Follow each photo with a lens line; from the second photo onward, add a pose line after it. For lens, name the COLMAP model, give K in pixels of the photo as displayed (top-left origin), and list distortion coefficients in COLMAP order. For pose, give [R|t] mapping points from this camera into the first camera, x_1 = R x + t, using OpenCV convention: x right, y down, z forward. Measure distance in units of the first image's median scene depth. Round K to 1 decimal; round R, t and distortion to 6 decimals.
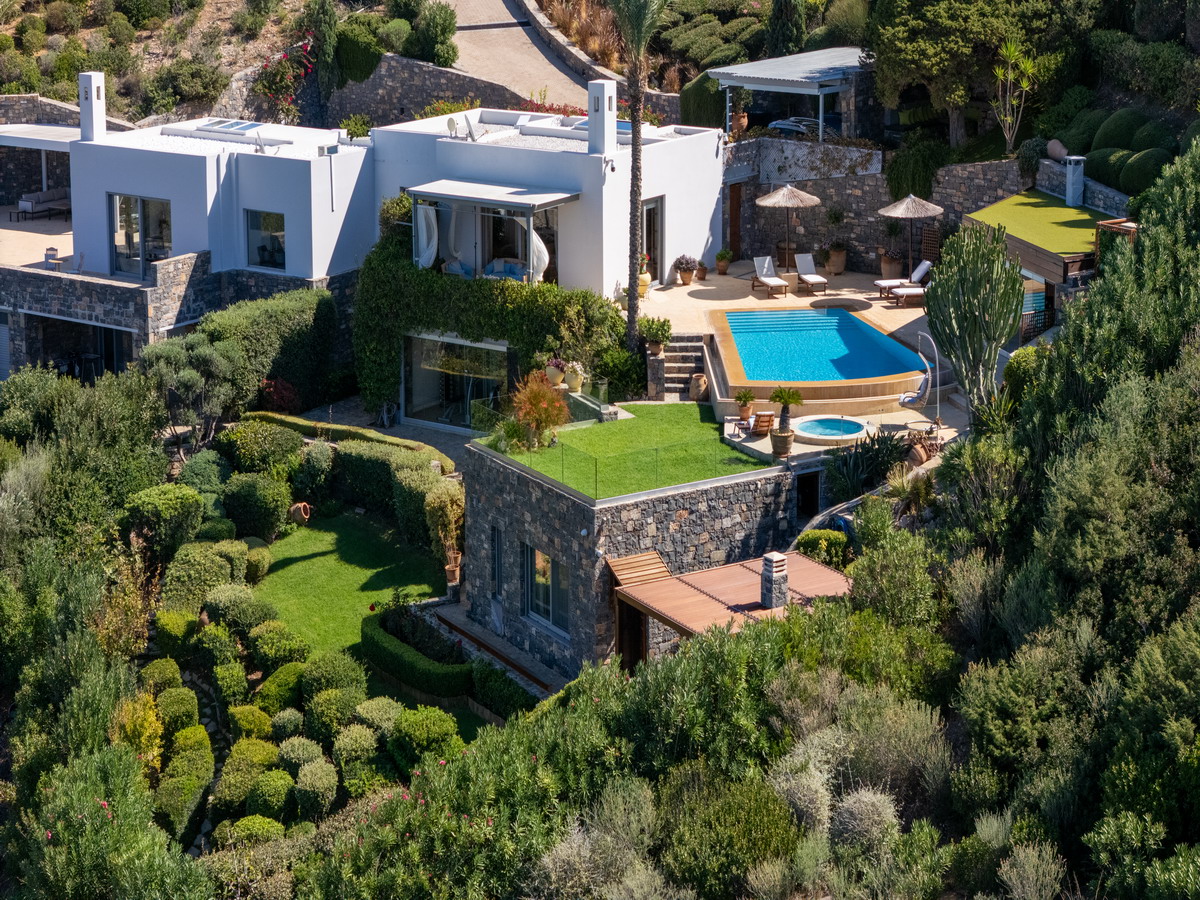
lens RADIAL K [[2786.3, 0, 600.0], [0, 2786.3, 450.0], [0, 0, 1]] dist [-0.436032, 3.425189]
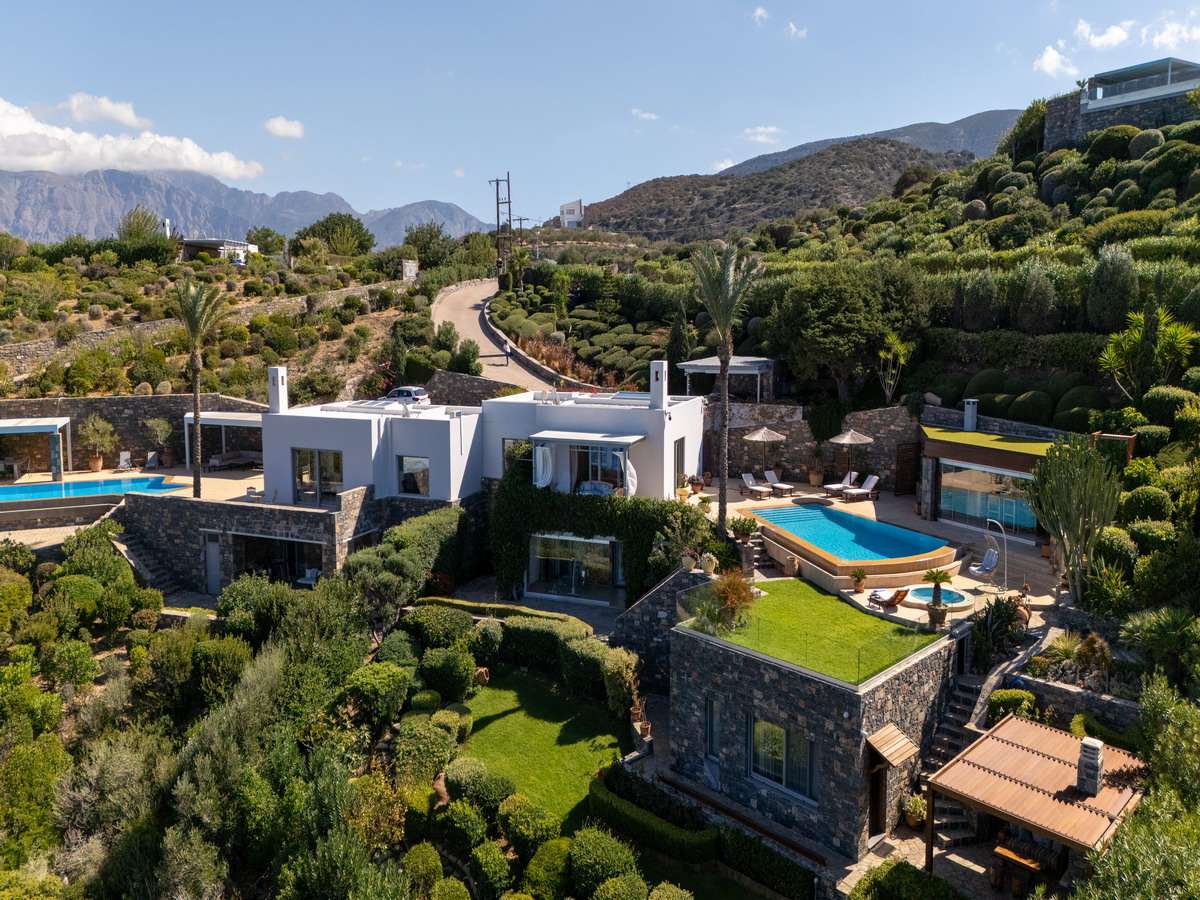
lens RADIAL K [[904.6, 0, 600.0], [0, 904.6, 450.0], [0, 0, 1]] dist [0.188715, -0.486664]
pose [[0.966624, -0.031470, 0.254261, -0.155393], [0.058607, 0.993273, -0.099871, -0.036621], [-0.249407, 0.111439, 0.961965, 0.526823]]
